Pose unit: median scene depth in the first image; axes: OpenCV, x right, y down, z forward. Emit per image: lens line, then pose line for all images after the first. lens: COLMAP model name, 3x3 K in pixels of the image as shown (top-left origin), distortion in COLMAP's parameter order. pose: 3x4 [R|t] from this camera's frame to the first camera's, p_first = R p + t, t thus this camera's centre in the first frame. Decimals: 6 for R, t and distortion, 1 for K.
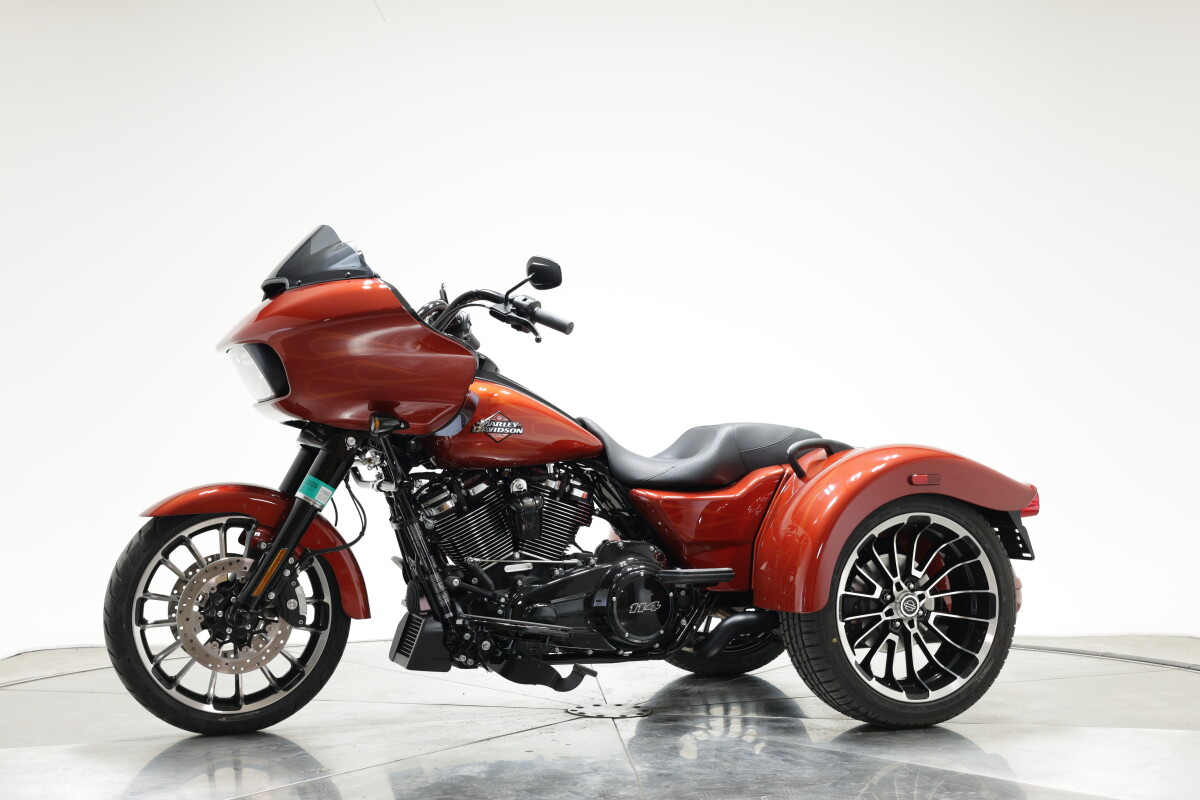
lens RADIAL K [[1652.0, 0, 600.0], [0, 1652.0, 400.0], [0, 0, 1]] dist [0.003378, -0.043312]
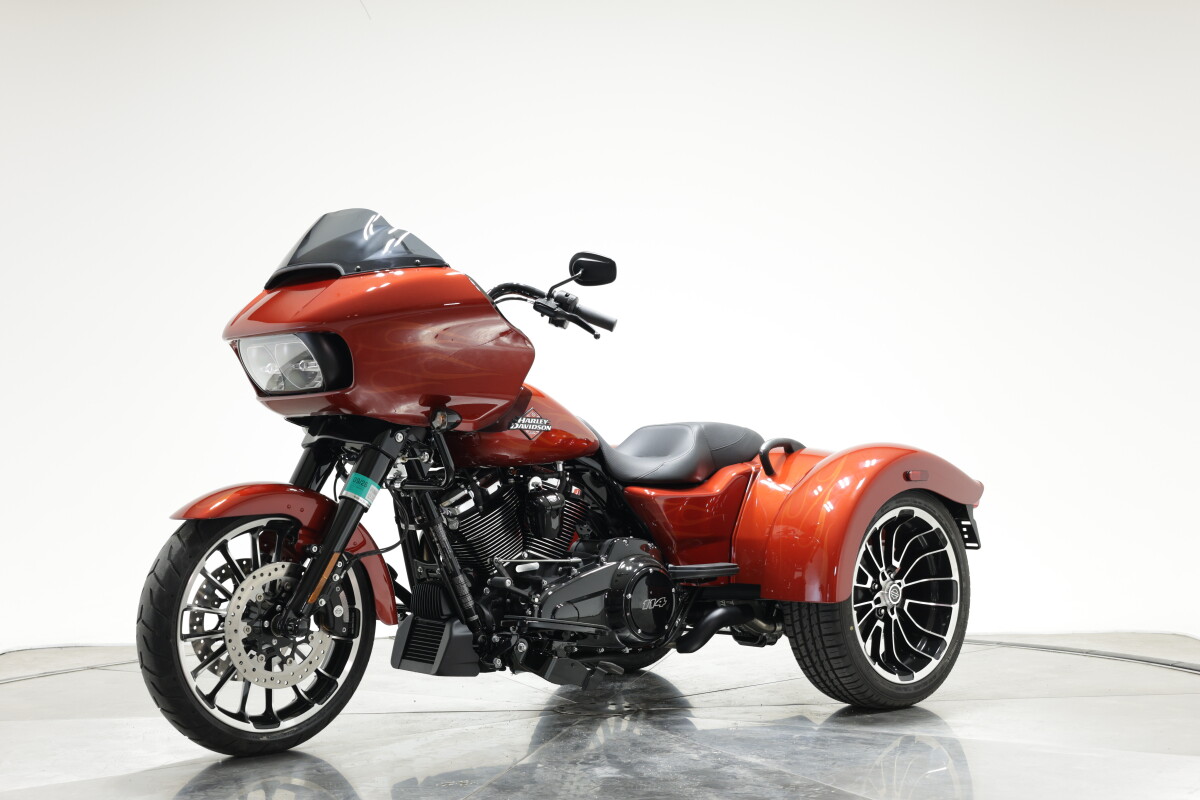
lens RADIAL K [[1652.0, 0, 600.0], [0, 1652.0, 400.0], [0, 0, 1]] dist [0.003378, -0.043312]
pose [[0.934561, 0.012436, 0.355586, -0.372234], [-0.010479, 0.999917, -0.007429, 0.008966], [-0.355650, 0.003217, 0.934614, 0.067591]]
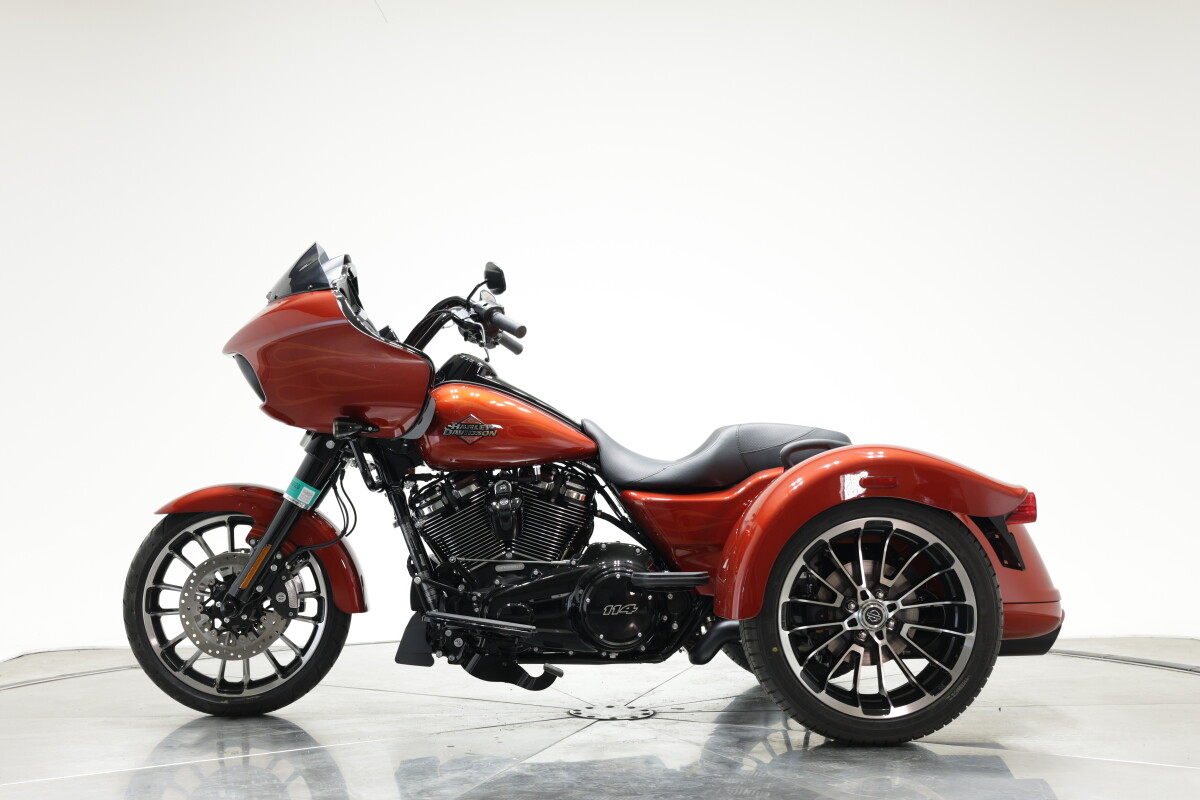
lens RADIAL K [[1652.0, 0, 600.0], [0, 1652.0, 400.0], [0, 0, 1]] dist [0.003378, -0.043312]
pose [[0.945199, -0.013105, -0.326233, 0.348883], [0.013242, 0.999911, -0.001801, 0.000680], [0.326227, -0.002617, 0.945288, 0.056104]]
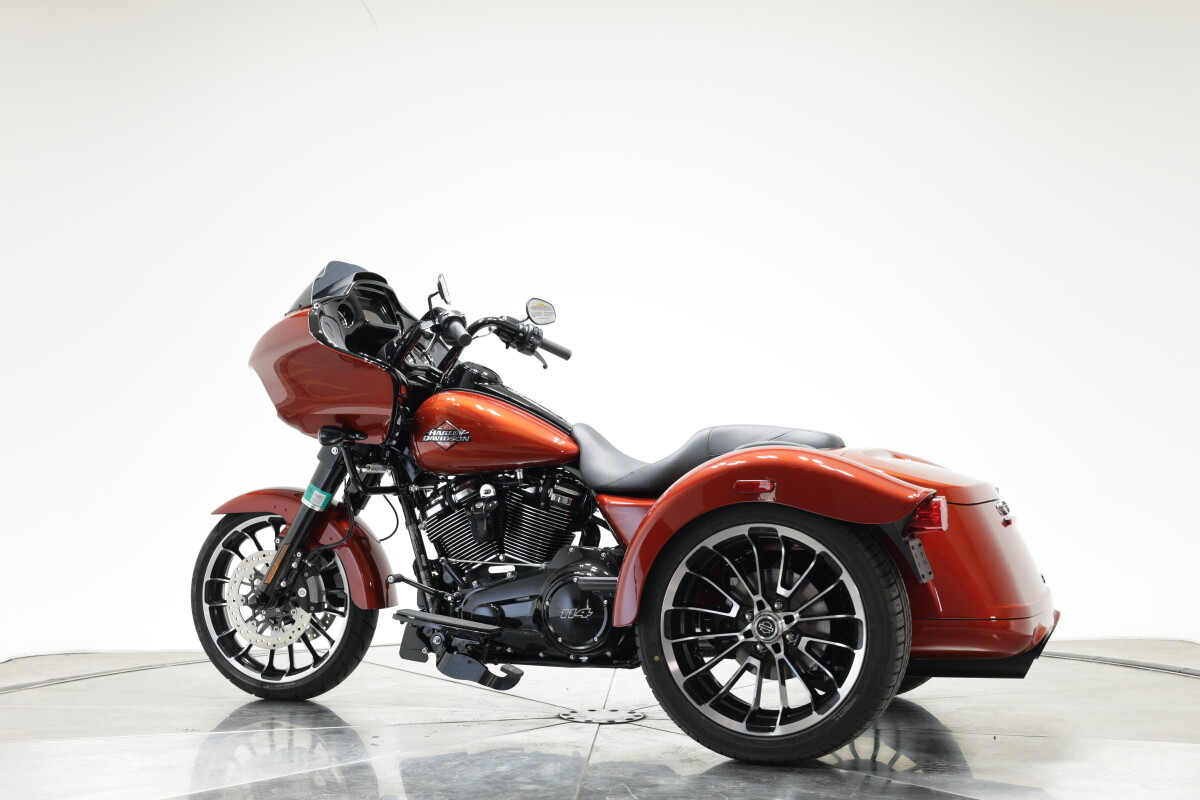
lens RADIAL K [[1652.0, 0, 600.0], [0, 1652.0, 400.0], [0, 0, 1]] dist [0.003378, -0.043312]
pose [[0.743142, -0.030909, -0.668420, 0.722151], [0.031124, 0.999448, -0.011613, 0.008868], [0.668410, -0.012174, 0.743694, 0.275203]]
